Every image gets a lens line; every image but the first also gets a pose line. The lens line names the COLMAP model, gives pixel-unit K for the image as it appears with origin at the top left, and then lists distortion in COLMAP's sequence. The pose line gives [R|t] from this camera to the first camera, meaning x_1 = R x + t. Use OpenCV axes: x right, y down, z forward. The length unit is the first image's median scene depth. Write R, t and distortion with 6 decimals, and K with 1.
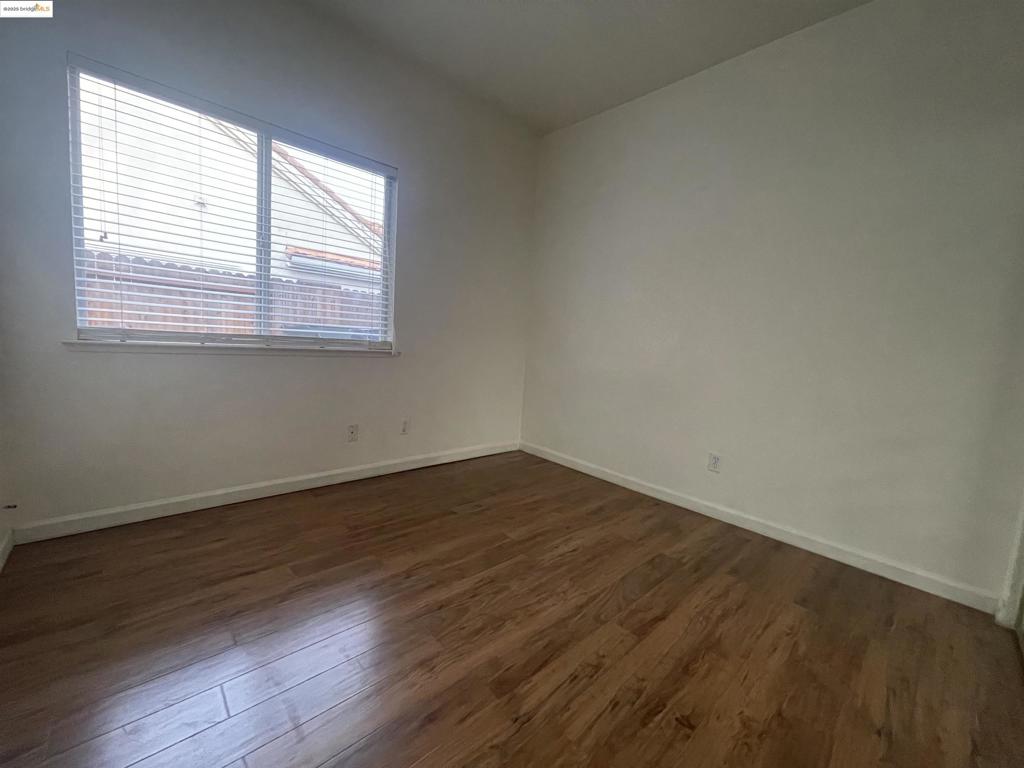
lens RADIAL K [[412.7, 0, 511.0], [0, 412.7, 381.3], [0, 0, 1]] dist [0.000959, 0.000089]
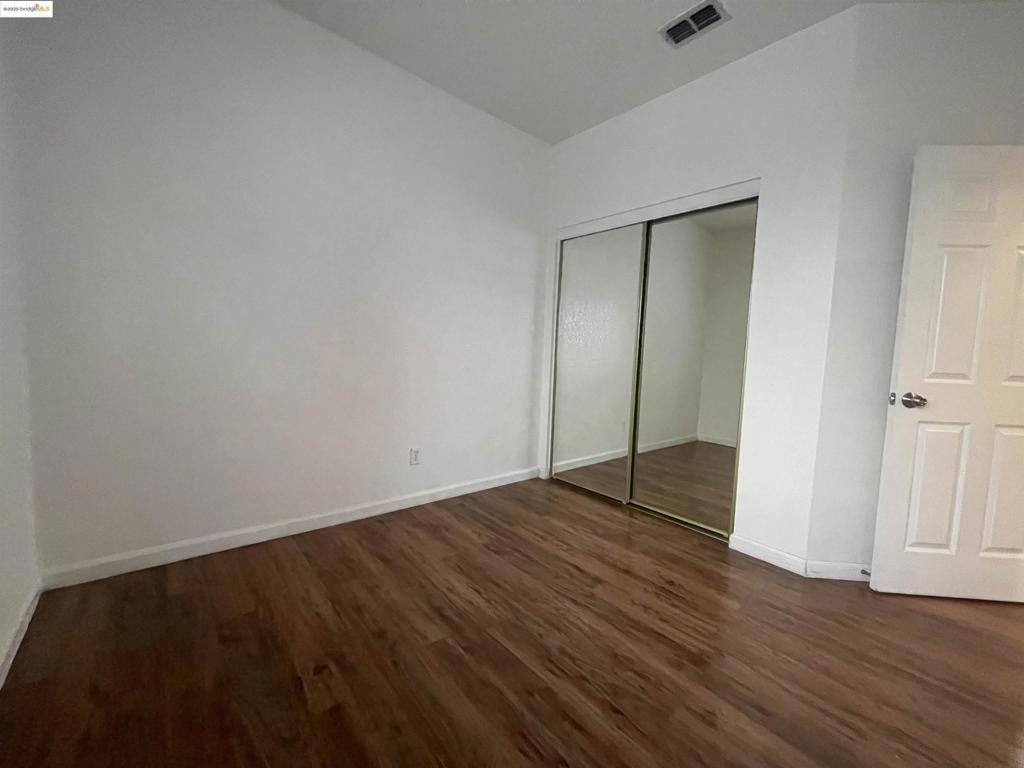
lens RADIAL K [[412.7, 0, 511.6], [0, 412.7, 379.9], [0, 0, 1]] dist [0.000959, 0.000089]
pose [[0.043116, -0.134926, 0.989917, -0.697529], [0.060751, 0.989359, 0.132204, -0.164960], [-0.997221, 0.054439, 0.050855, 0.886799]]
